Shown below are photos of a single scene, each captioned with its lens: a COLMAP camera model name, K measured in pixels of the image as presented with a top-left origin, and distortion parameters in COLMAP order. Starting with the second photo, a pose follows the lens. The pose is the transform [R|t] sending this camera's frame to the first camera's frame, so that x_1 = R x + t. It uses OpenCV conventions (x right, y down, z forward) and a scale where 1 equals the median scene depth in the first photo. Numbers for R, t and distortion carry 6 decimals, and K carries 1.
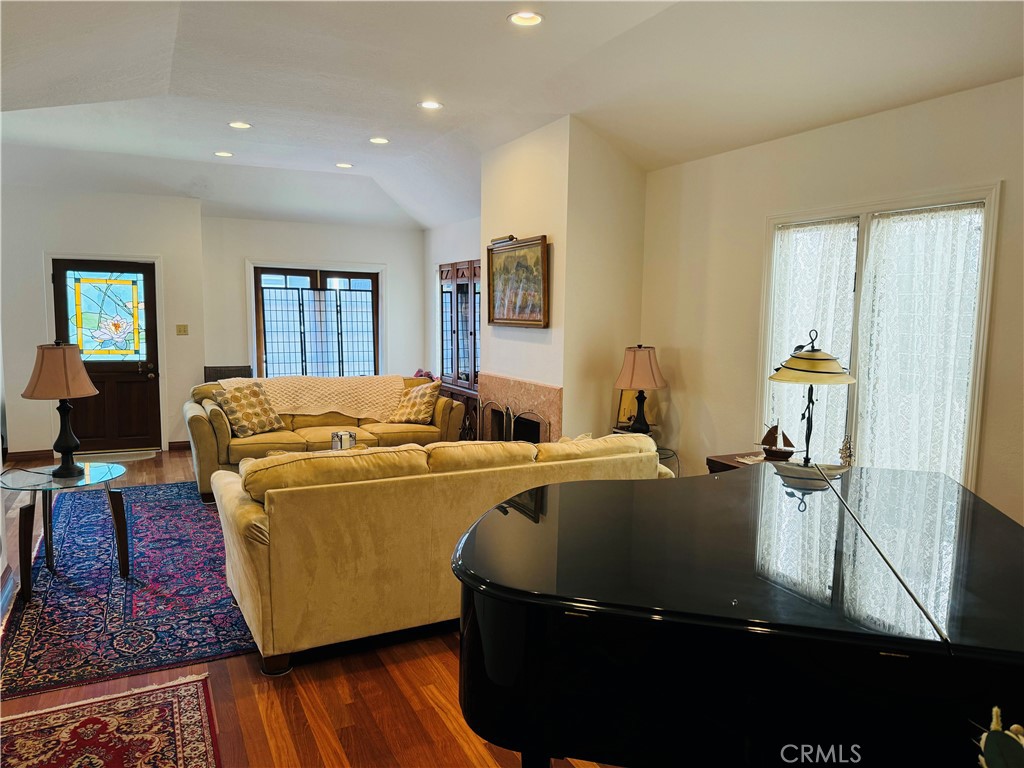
lens RADIAL K [[734.9, 0, 514.6], [0, 734.9, 388.4], [0, 0, 1]] dist [0.032569, -0.010276]
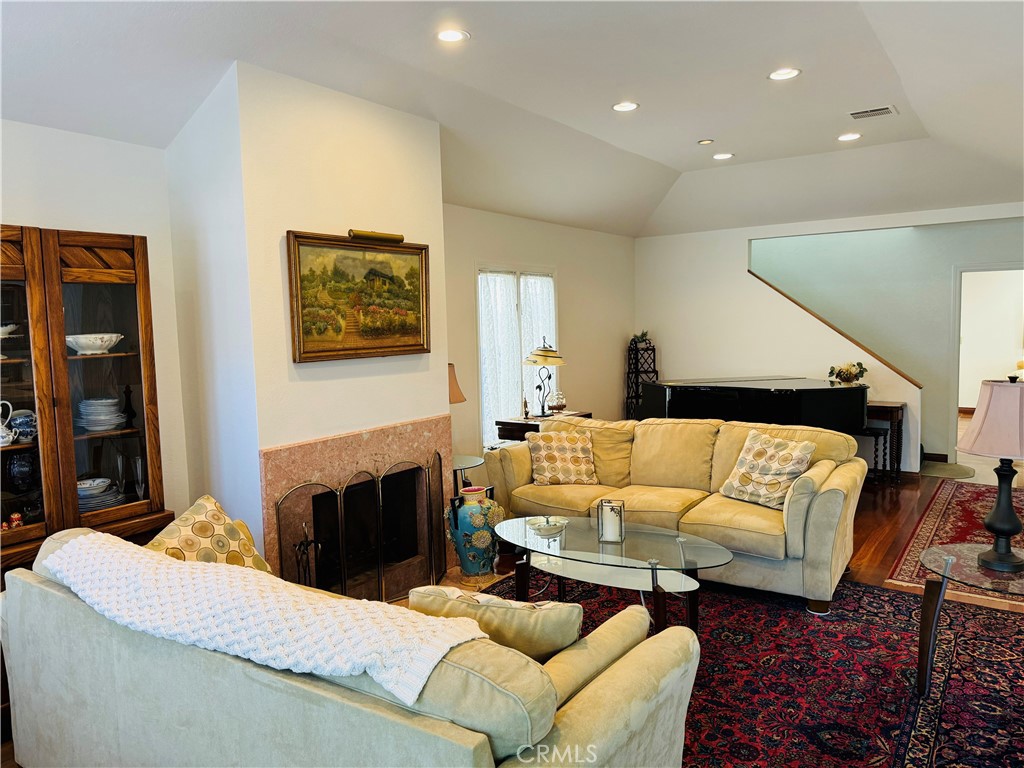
lens RADIAL K [[734.9, 0, 515.7], [0, 734.9, 382.9], [0, 0, 1]] dist [0.032569, -0.010276]
pose [[-0.485042, -0.074288, 0.871330, -0.958109], [0.112490, 0.982807, 0.146411, -0.202740], [-0.867226, 0.169031, -0.468346, 1.659934]]
